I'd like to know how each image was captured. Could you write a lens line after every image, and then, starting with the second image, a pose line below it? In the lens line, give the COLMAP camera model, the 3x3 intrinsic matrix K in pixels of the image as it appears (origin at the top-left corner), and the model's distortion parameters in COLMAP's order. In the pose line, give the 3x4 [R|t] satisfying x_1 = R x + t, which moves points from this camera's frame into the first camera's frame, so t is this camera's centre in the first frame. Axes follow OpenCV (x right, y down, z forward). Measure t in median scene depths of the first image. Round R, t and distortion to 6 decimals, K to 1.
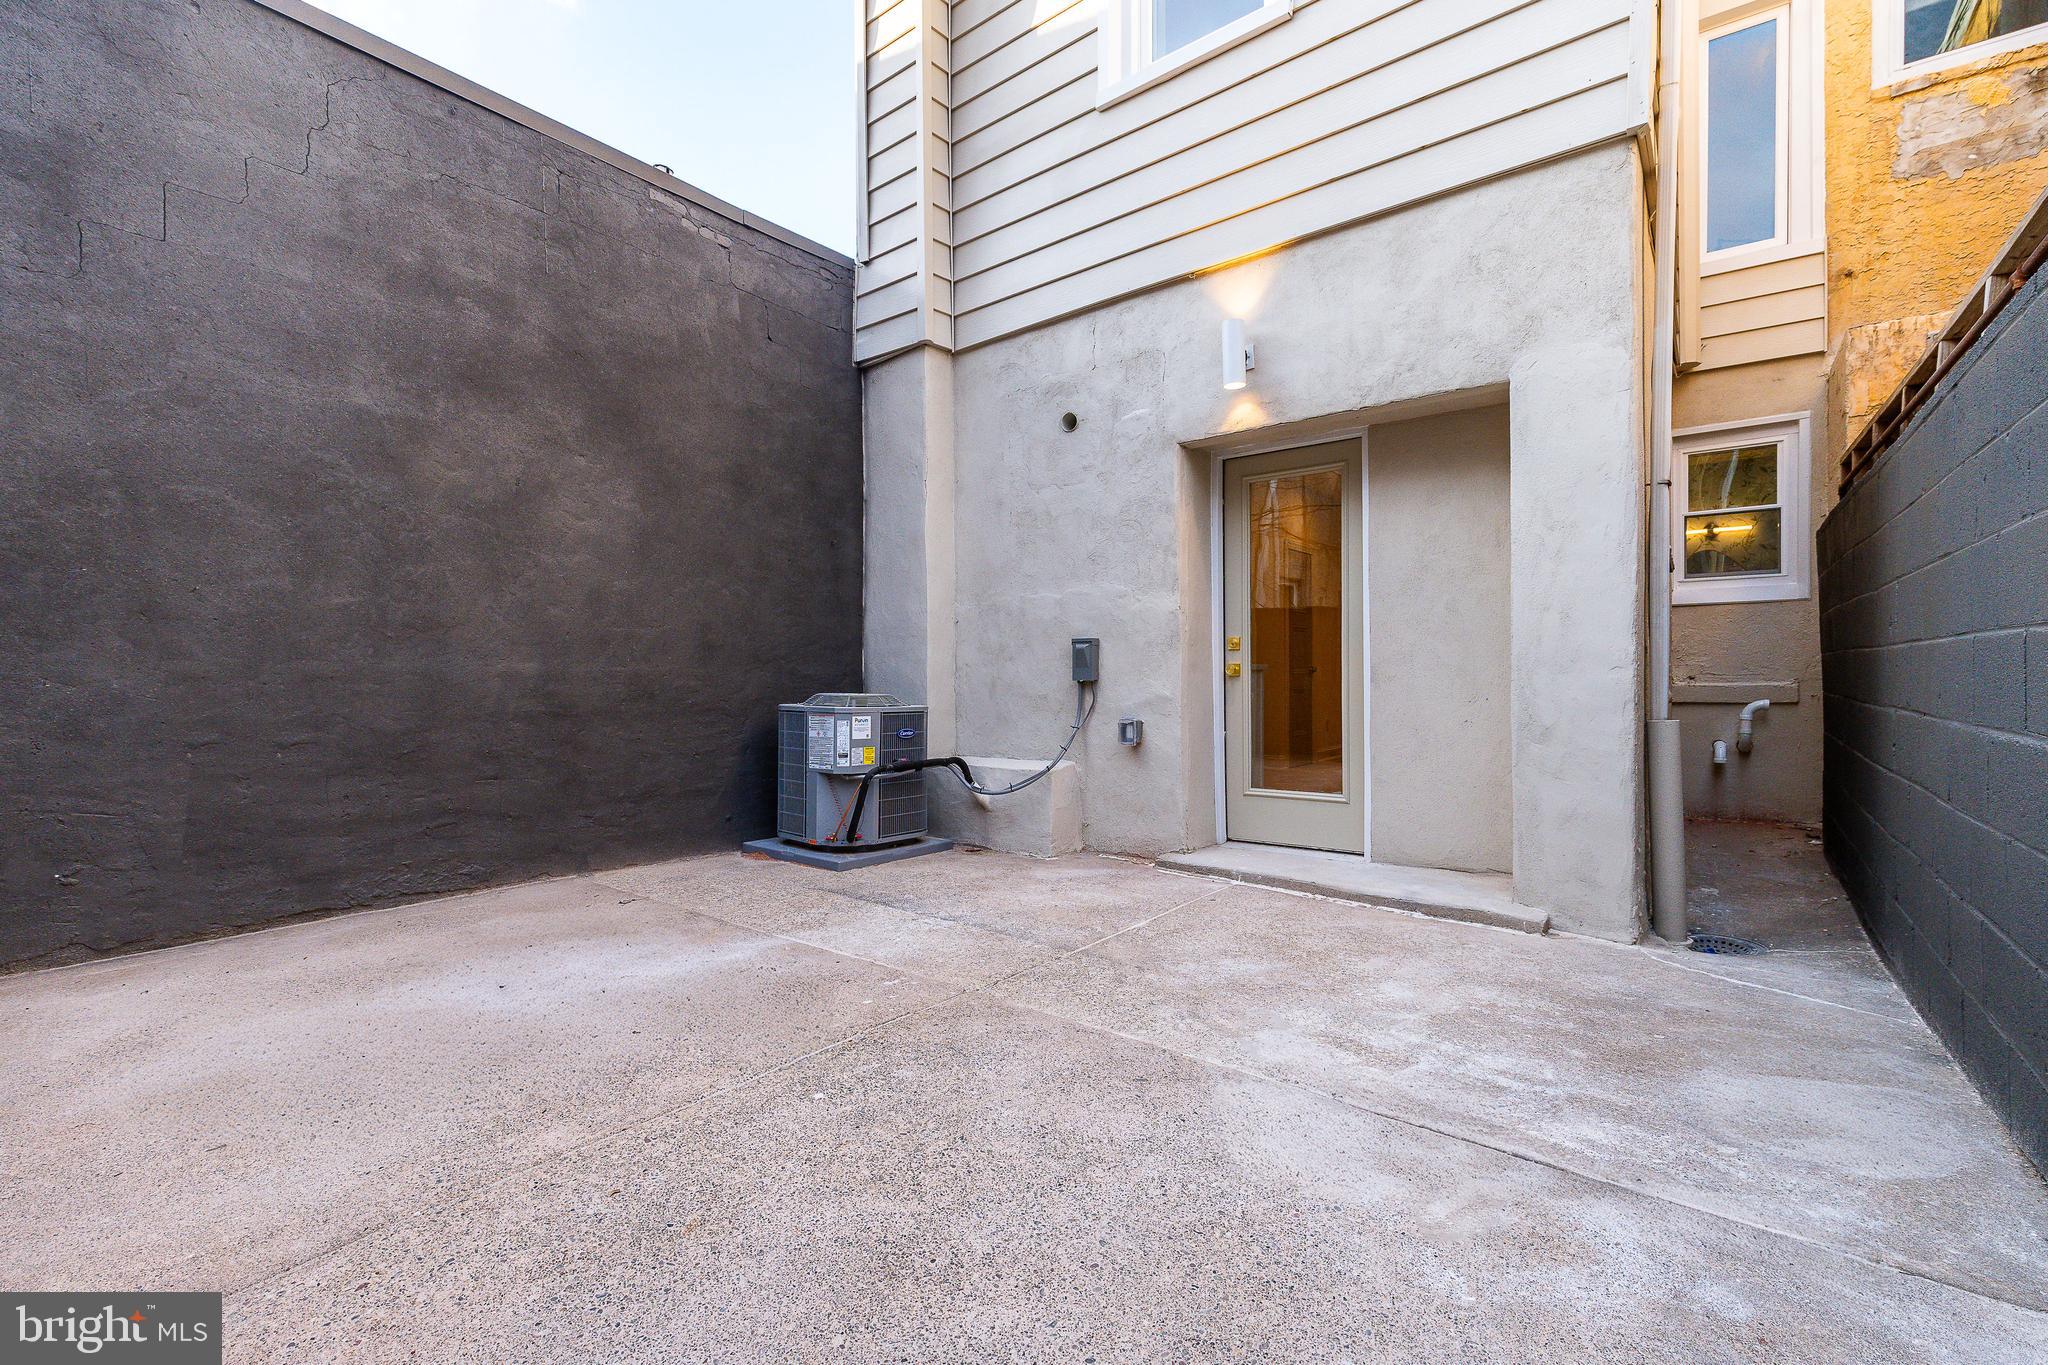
lens RADIAL K [[918.3, 0, 1029.8], [0, 918.3, 682.0], [0, 0, 1]] dist [-0.002324, 0.001876]
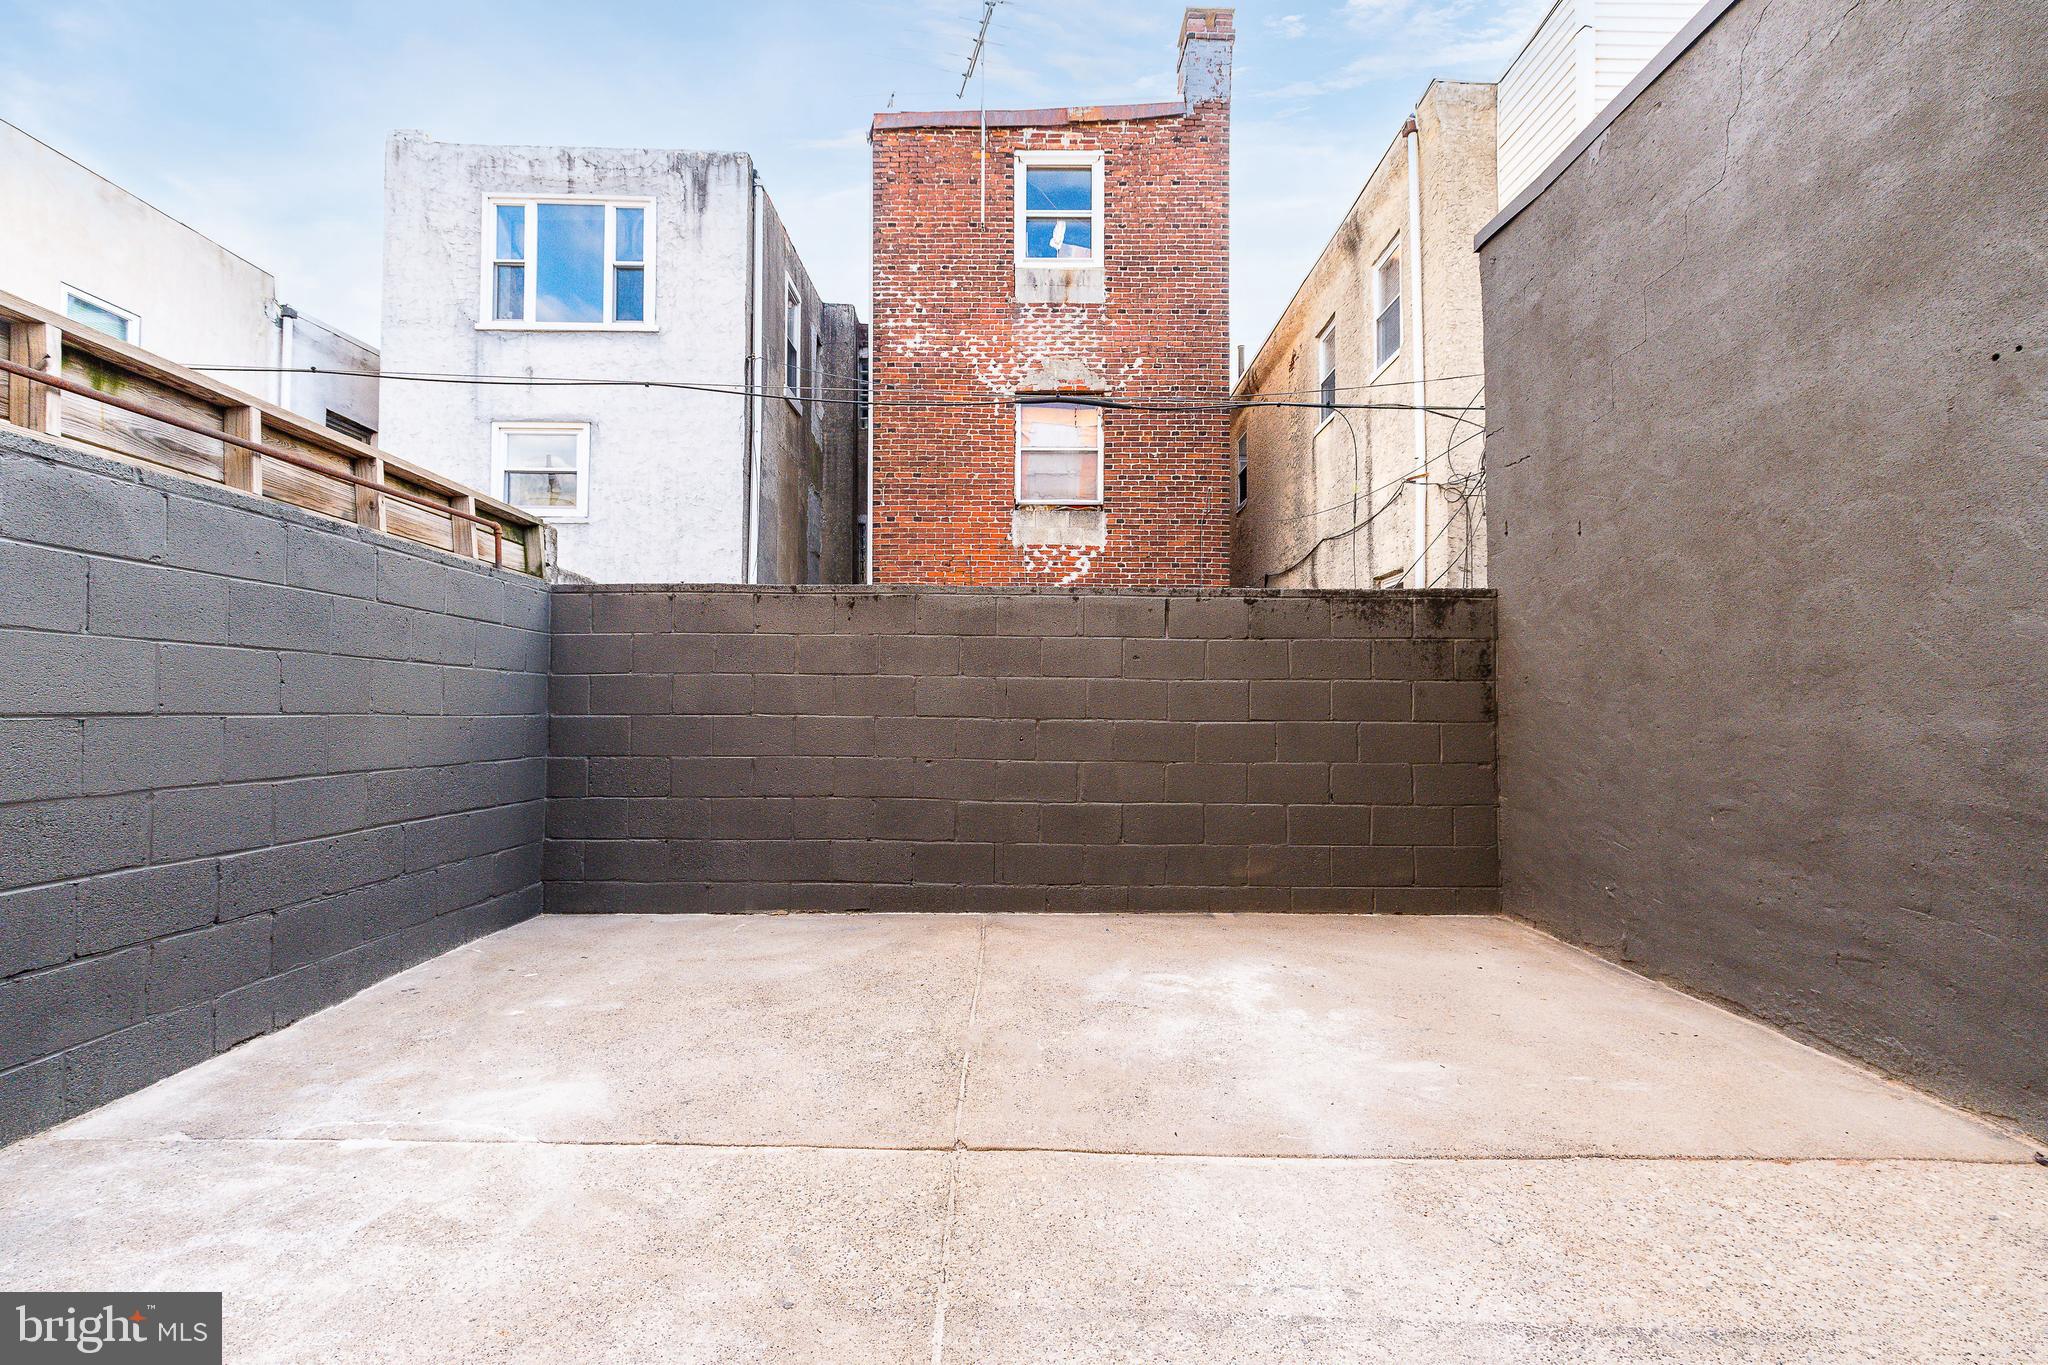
lens RADIAL K [[918.3, 0, 1037.6], [0, 918.3, 680.0], [0, 0, 1]] dist [-0.002324, 0.001876]
pose [[-0.789184, -0.016085, -0.613947, 0.291009], [0.000008, 0.999657, -0.026201, -0.036274], [0.614157, -0.020682, -0.788913, 1.303147]]
